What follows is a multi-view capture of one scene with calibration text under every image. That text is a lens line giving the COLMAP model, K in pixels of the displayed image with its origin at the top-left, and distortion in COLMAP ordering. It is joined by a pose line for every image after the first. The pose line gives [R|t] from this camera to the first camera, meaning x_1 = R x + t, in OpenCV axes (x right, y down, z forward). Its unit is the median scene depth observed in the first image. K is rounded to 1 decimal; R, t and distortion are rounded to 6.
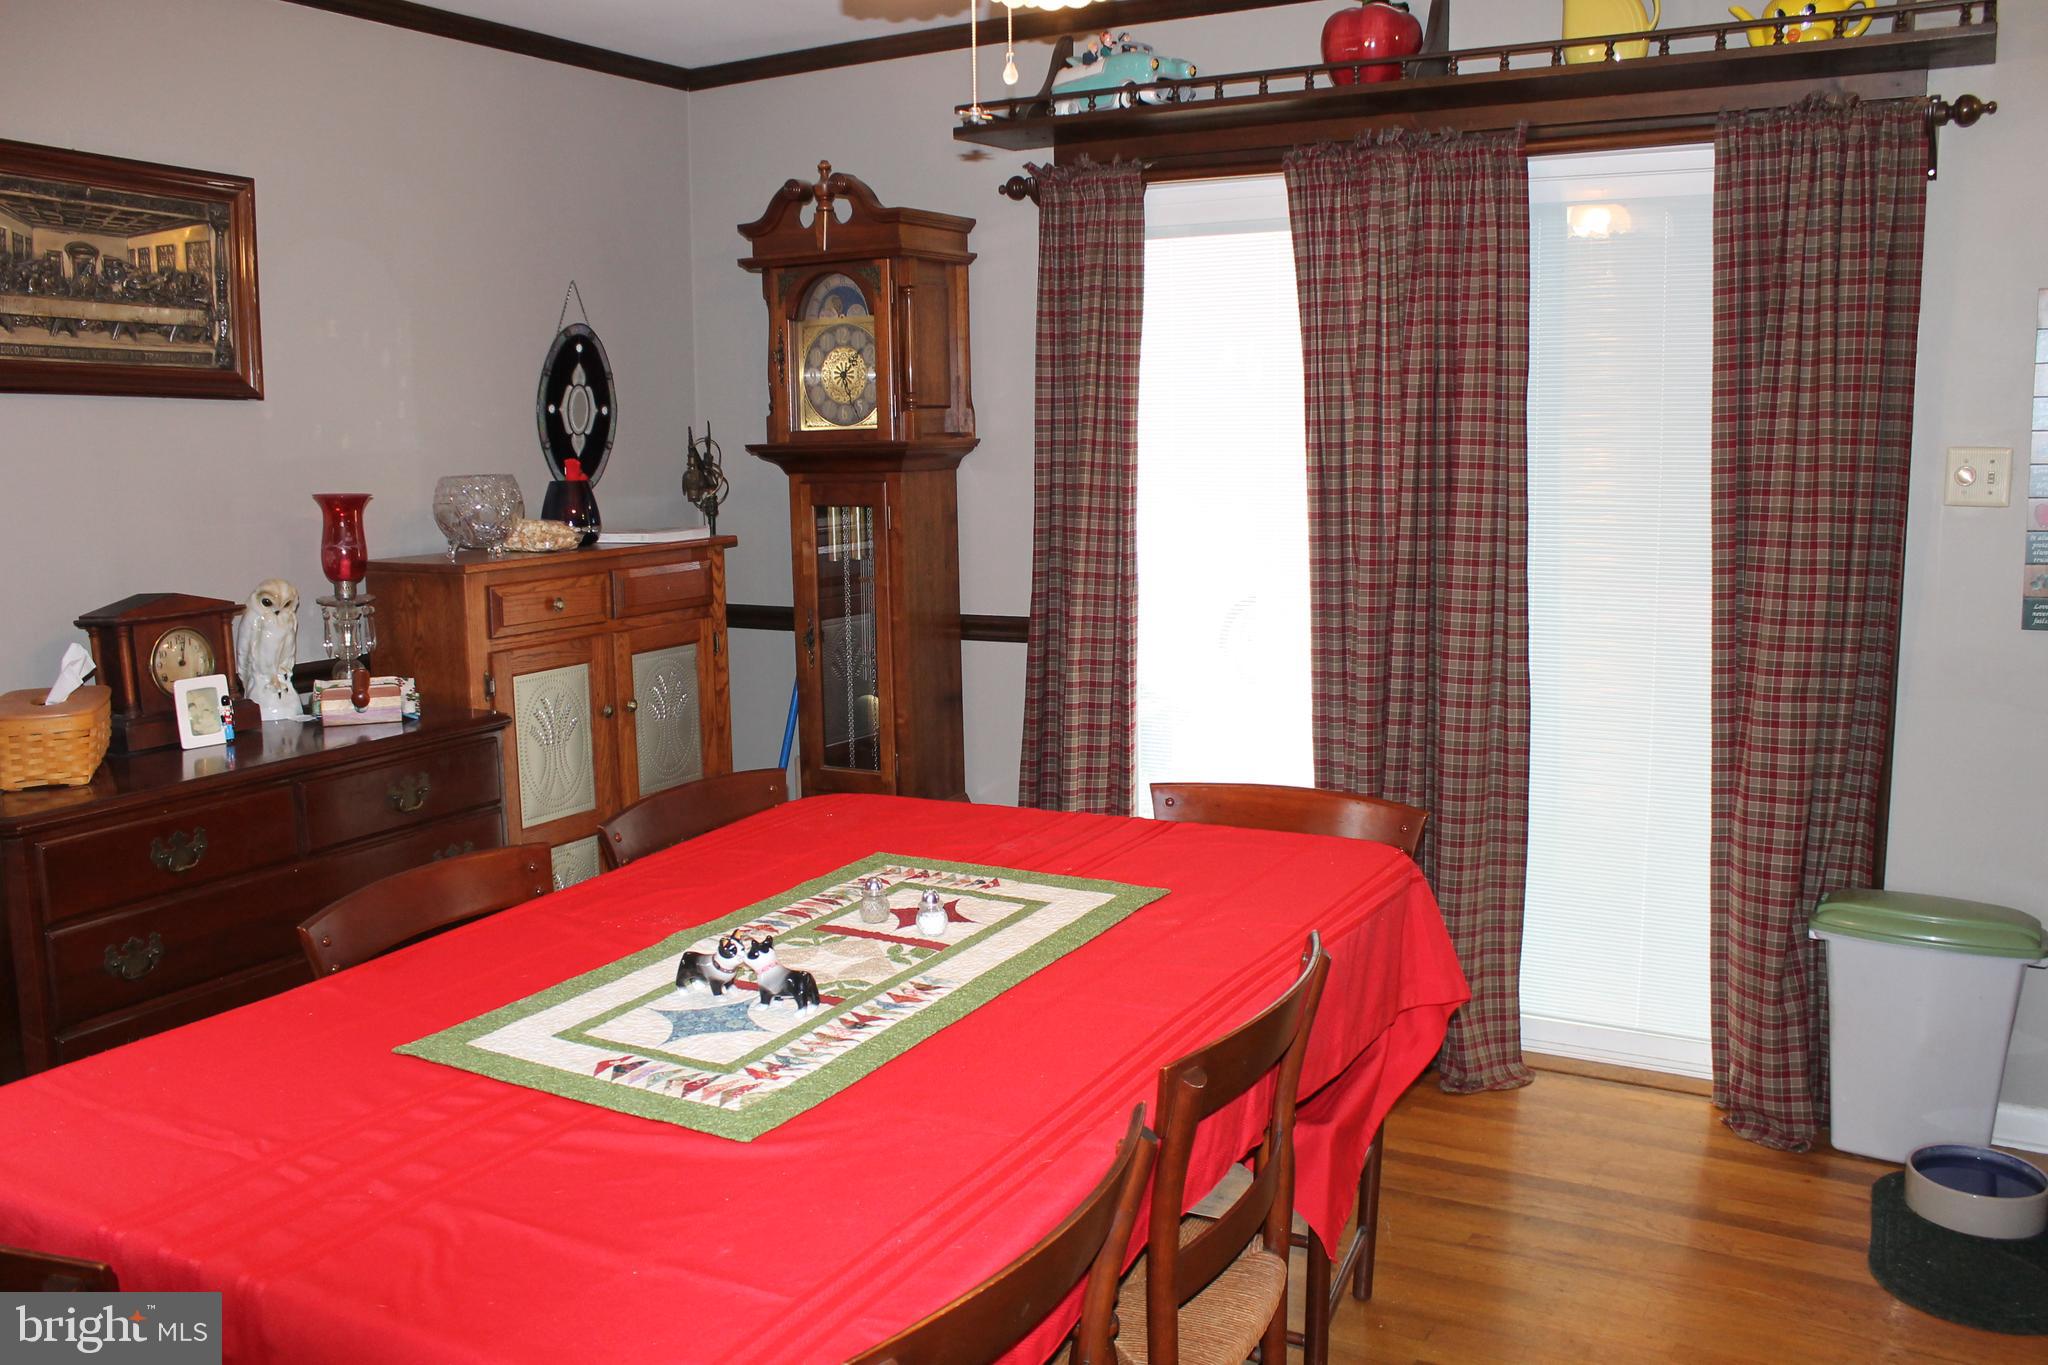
lens RADIAL K [[1722.8, 0, 1024.0], [0, 1722.8, 682.5], [0, 0, 1]] dist [-0.161675, 0.145120]
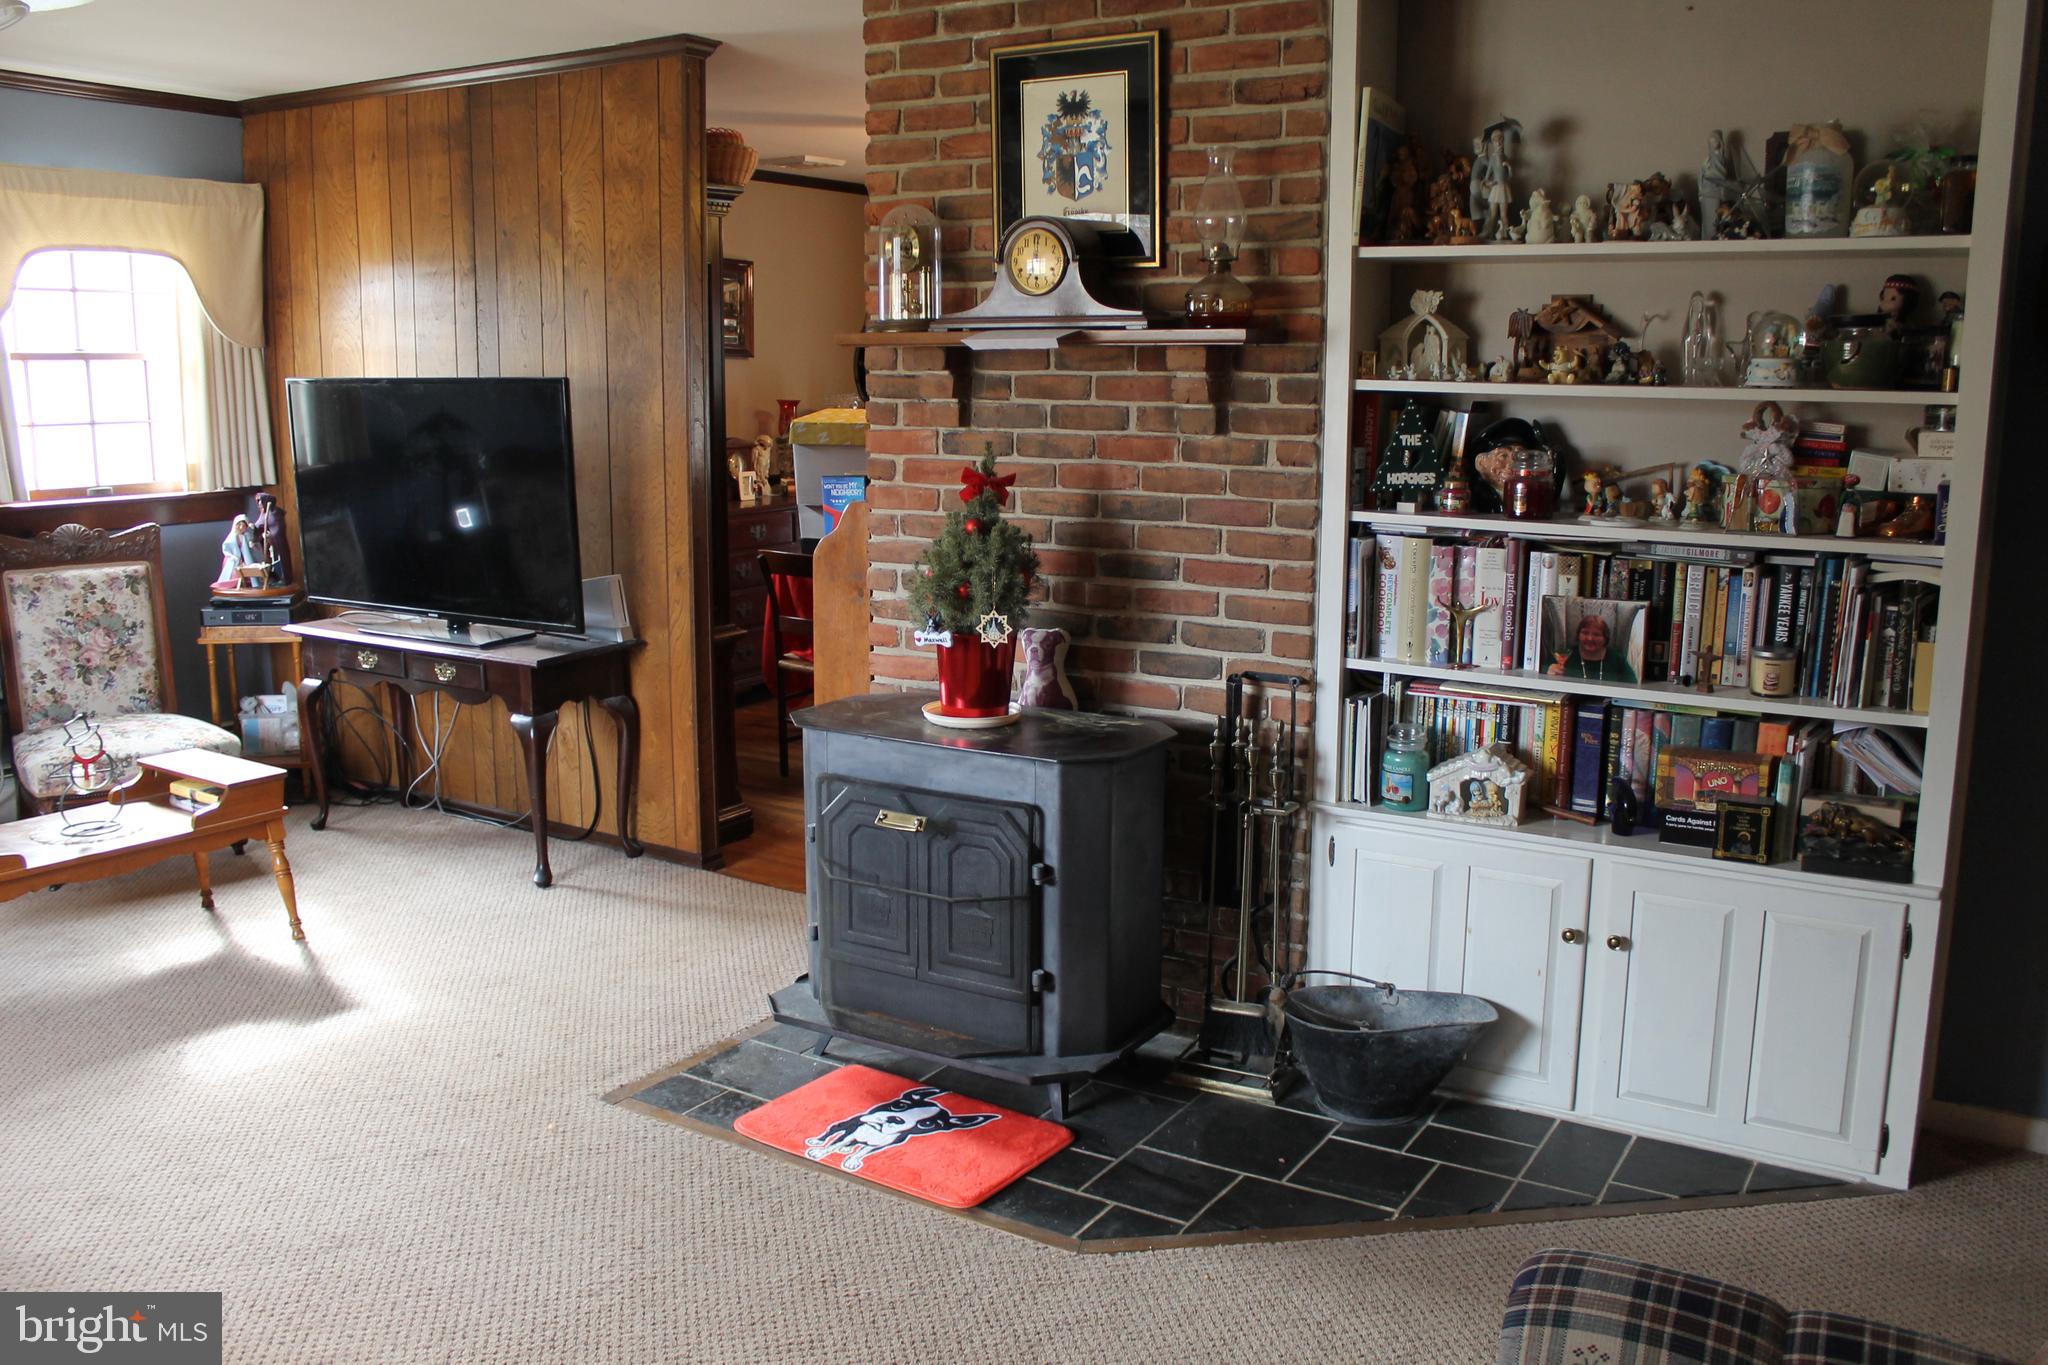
lens RADIAL K [[1722.8, 0, 1024.0], [0, 1722.8, 682.5], [0, 0, 1]] dist [-0.161675, 0.145120]
pose [[0.998897, 0.028456, -0.037358, 0.014421], [-0.027664, 0.999385, 0.021547, 0.224786], [0.037949, -0.020489, 0.999070, -1.401538]]
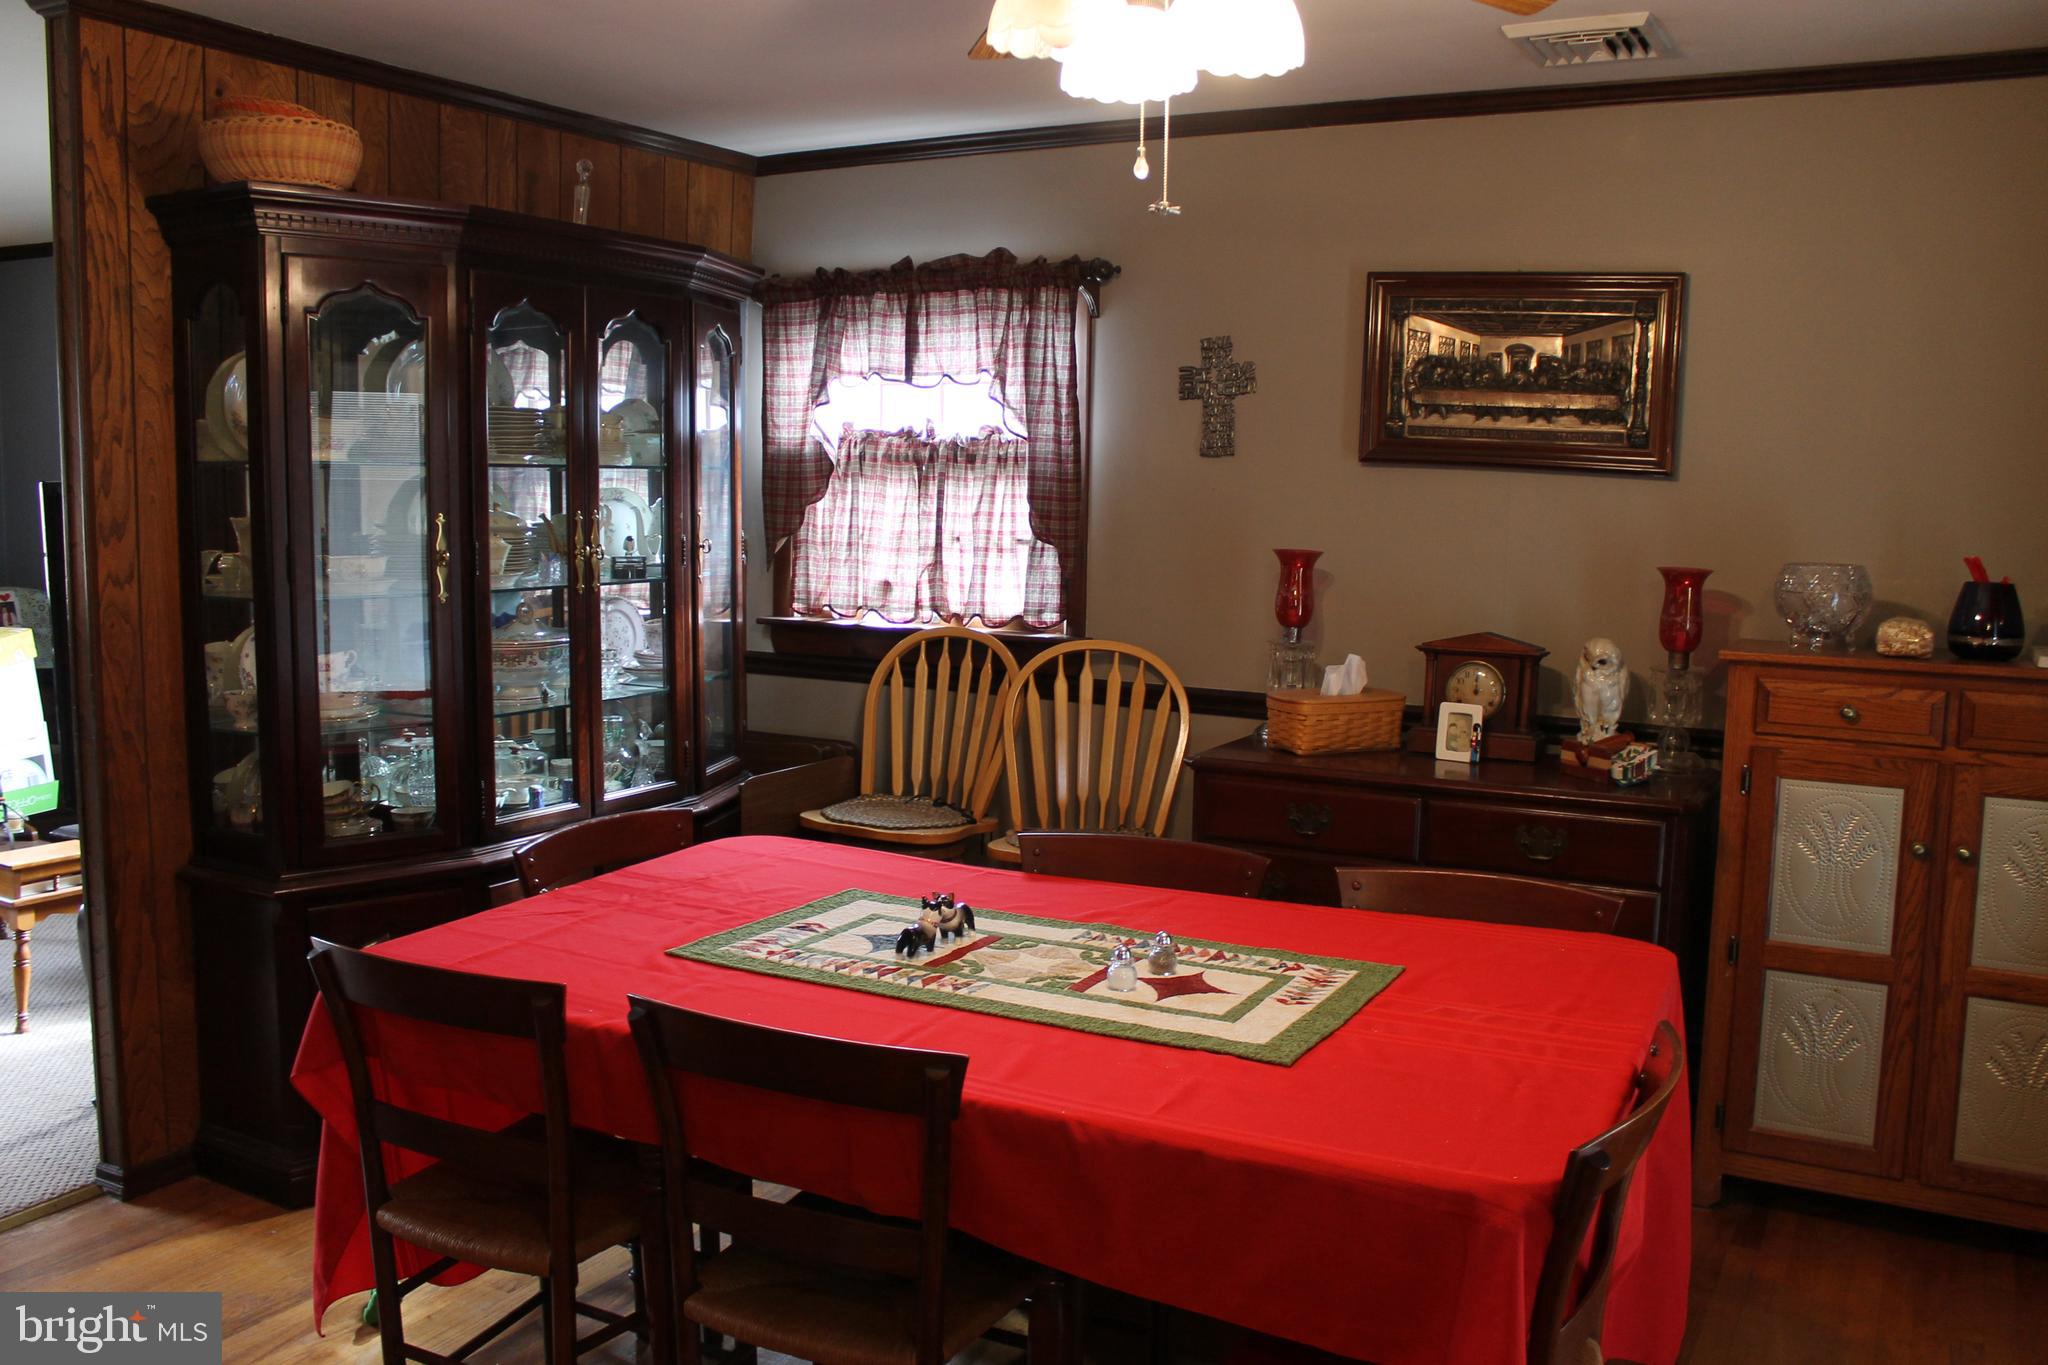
lens RADIAL K [[1722.8, 0, 1024.0], [0, 1722.8, 682.5], [0, 0, 1]] dist [-0.161675, 0.145120]
pose [[0.011932, 0.127938, -0.991710, 0.664194], [-0.169417, 0.977701, 0.124092, -0.108316], [0.985472, 0.166532, 0.033341, 0.603202]]
